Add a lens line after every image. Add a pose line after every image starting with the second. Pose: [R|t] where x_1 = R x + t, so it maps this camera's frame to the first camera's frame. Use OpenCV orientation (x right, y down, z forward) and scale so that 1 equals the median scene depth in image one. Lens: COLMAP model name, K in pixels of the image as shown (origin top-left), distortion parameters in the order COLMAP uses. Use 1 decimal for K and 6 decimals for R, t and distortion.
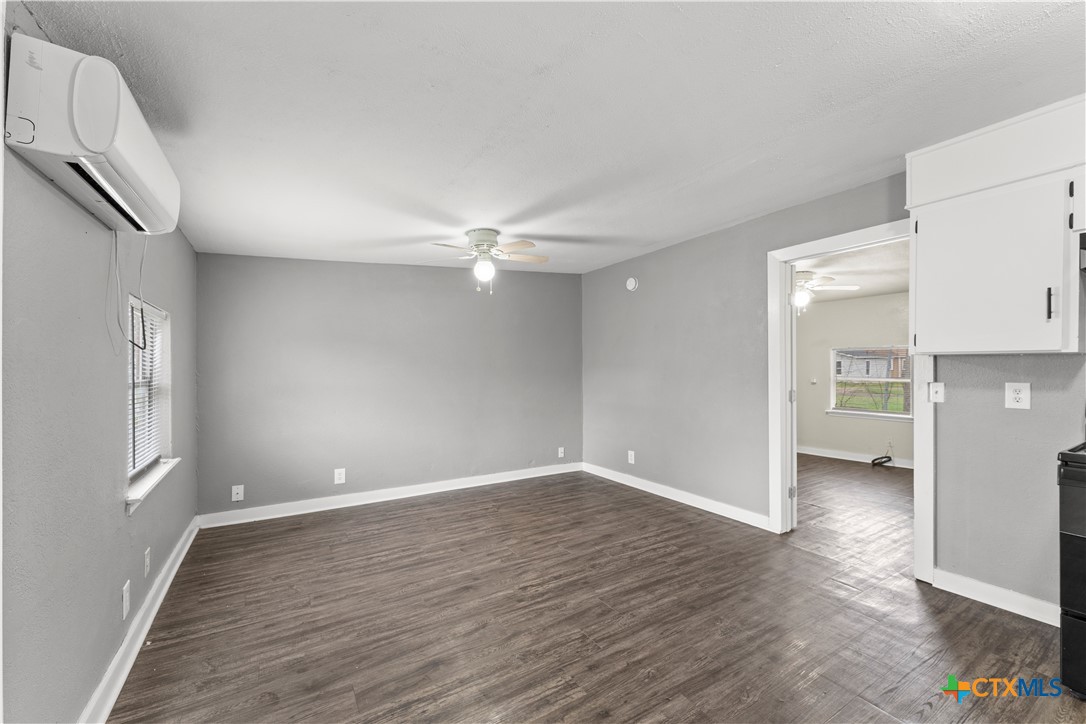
lens RADIAL K [[438.1, 0, 543.7], [0, 438.1, 366.7], [0, 0, 1]] dist [0.001773, 0.000262]
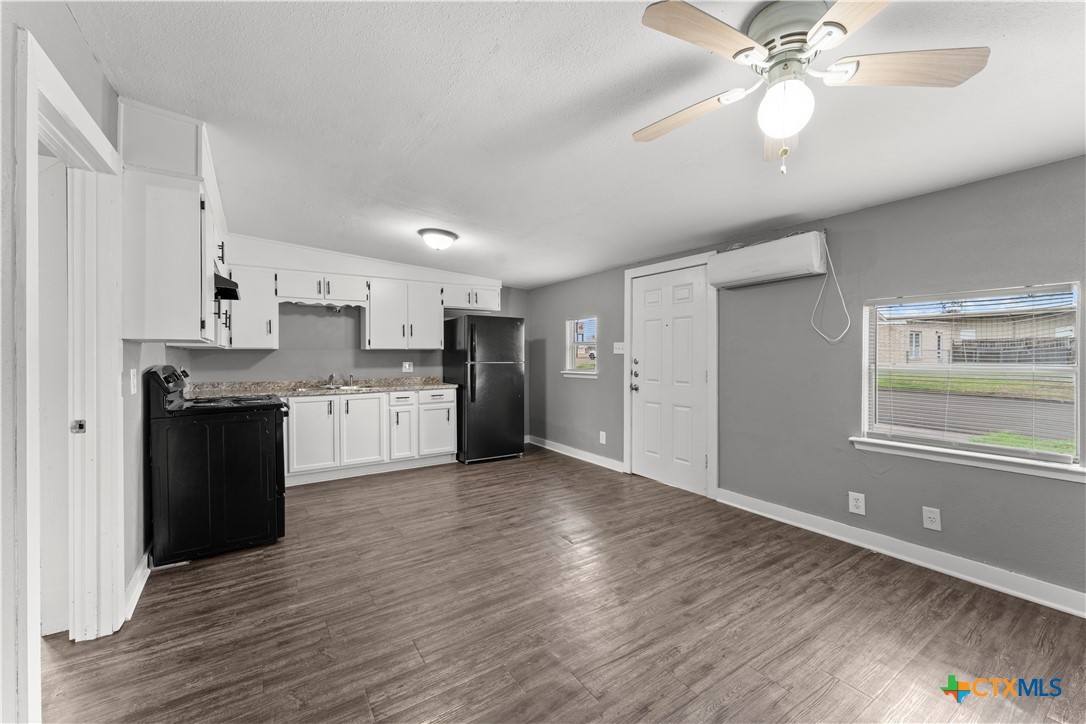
lens RADIAL K [[438.1, 0, 548.9], [0, 438.1, 355.8], [0, 0, 1]] dist [0.001773, 0.000262]
pose [[-0.999135, 0.004737, -0.041317, 0.147508], [0.004862, 0.999984, -0.002945, 0.013098], [0.041303, -0.003143, -0.999142, 2.035653]]
